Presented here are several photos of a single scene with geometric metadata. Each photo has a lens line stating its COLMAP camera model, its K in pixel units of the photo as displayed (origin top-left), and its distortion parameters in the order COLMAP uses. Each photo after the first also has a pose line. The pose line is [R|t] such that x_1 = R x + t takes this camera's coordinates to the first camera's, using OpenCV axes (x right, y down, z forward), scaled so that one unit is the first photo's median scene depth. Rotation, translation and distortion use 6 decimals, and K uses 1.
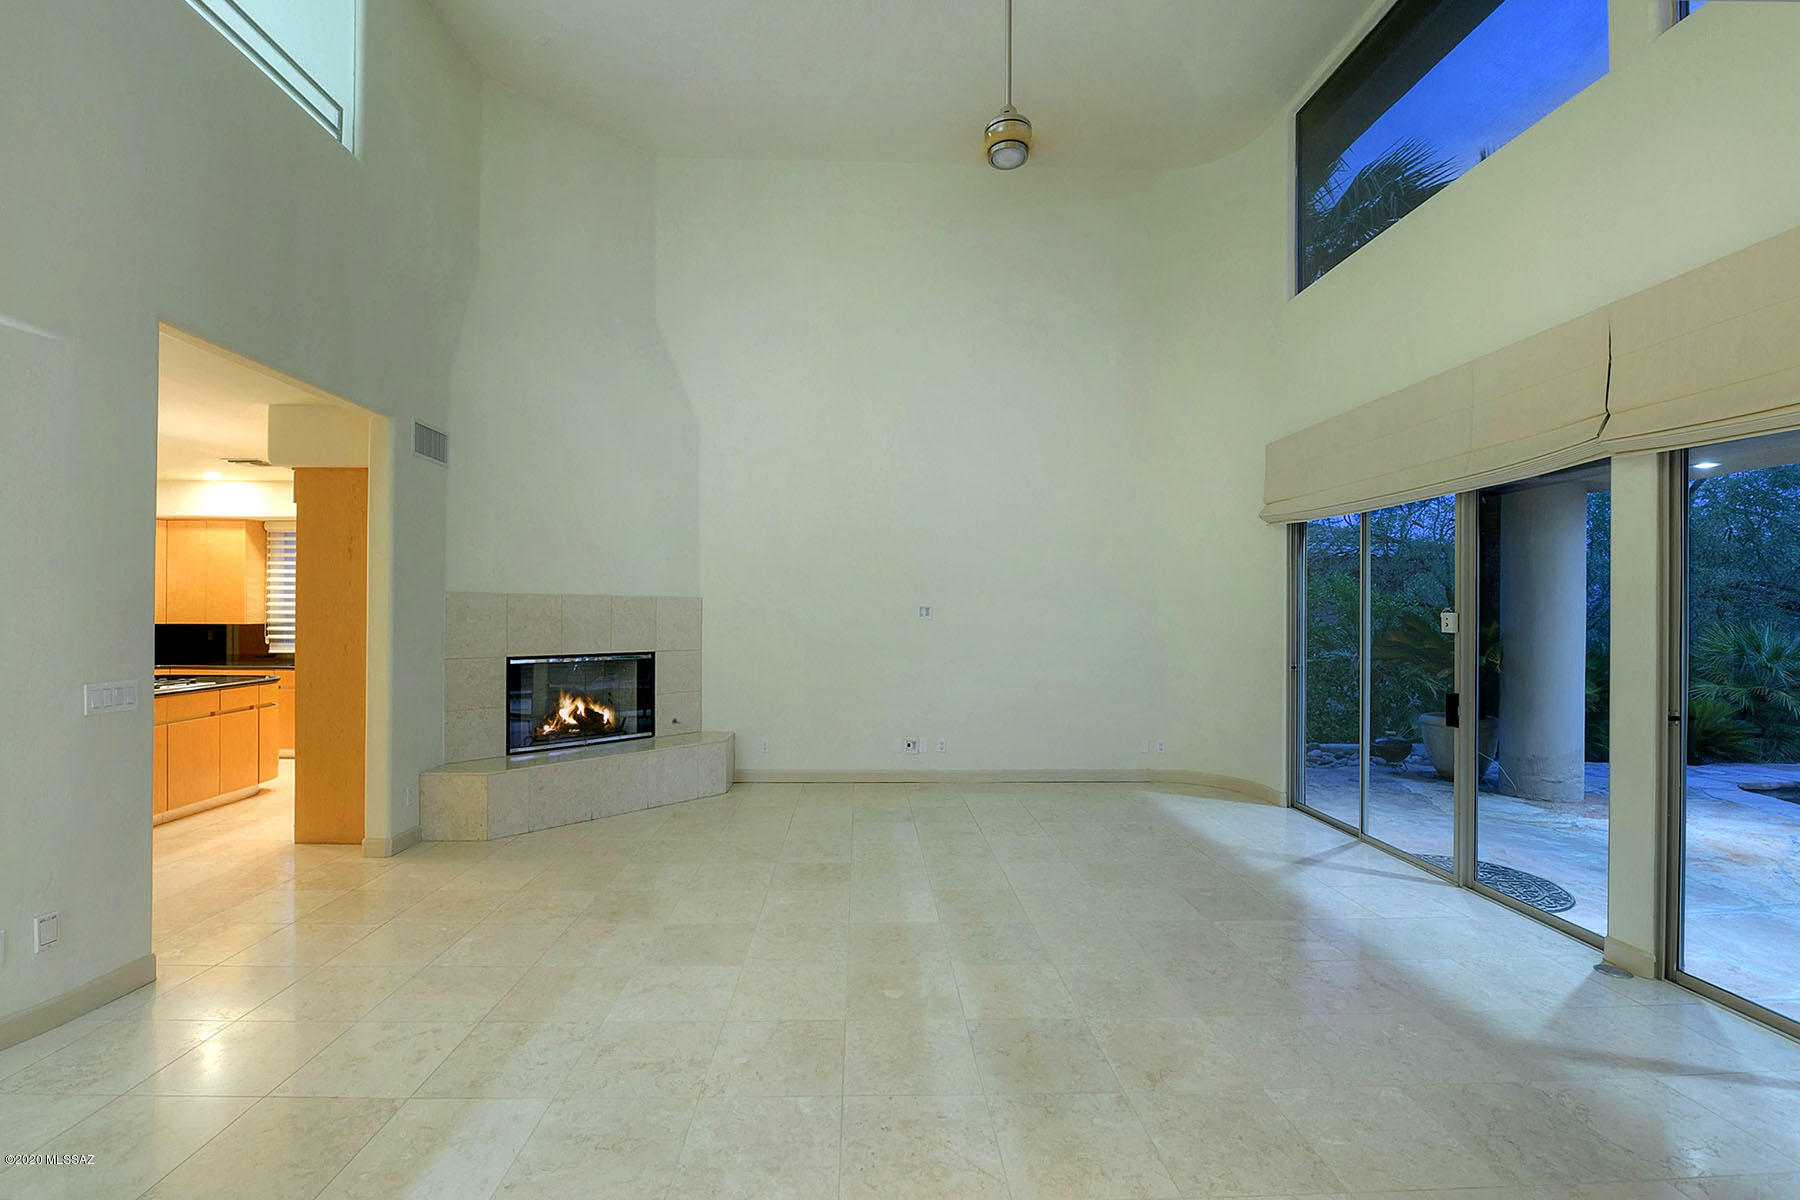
lens RADIAL K [[752.2, 0, 901.3], [0, 752.2, 616.4], [0, 0, 1]] dist [-0.010569, -0.001524]
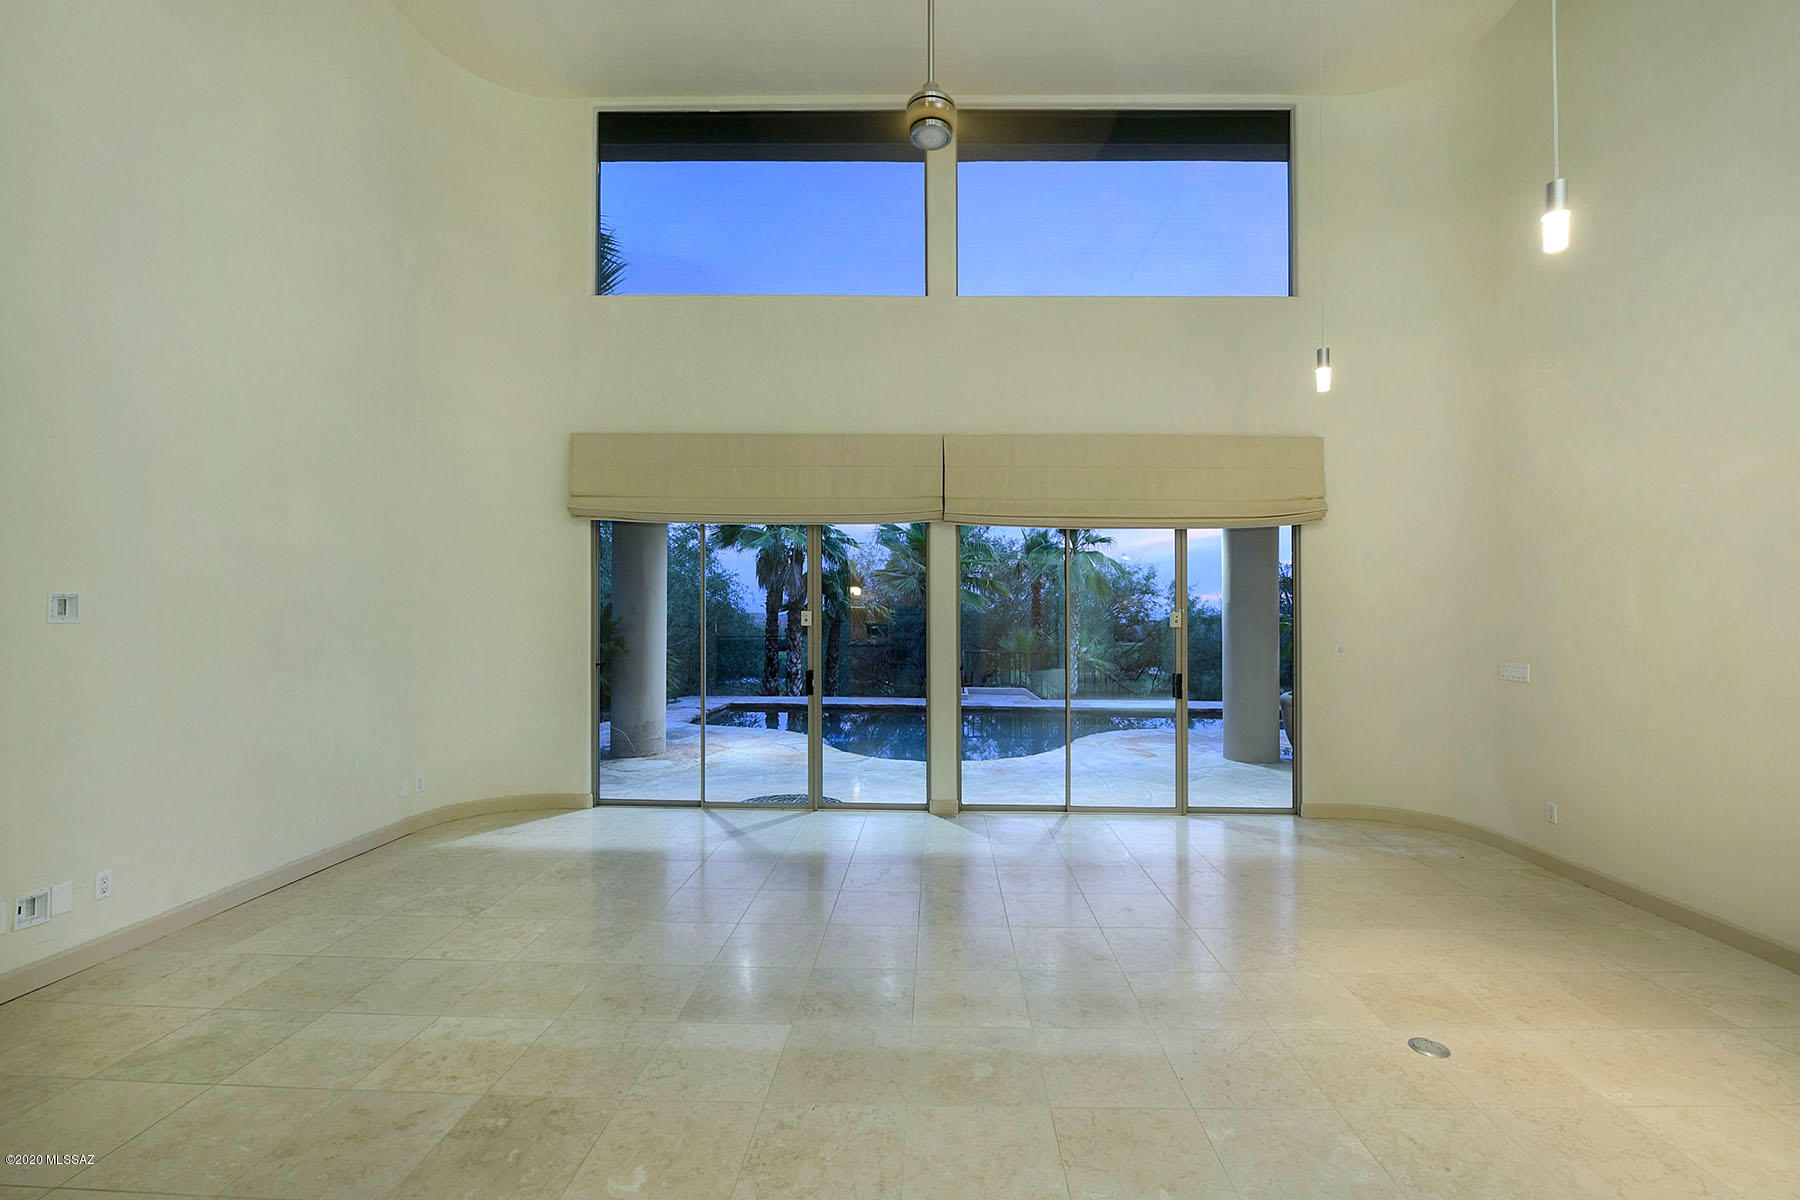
lens RADIAL K [[752.2, 0, 898.7], [0, 752.2, 600.5], [0, 0, 1]] dist [-0.010569, -0.001524]
pose [[0.081740, 0.006091, 0.996635, -0.553674], [-0.001339, 0.999981, -0.006001, -0.014465], [-0.996653, -0.000844, 0.081747, 0.656425]]
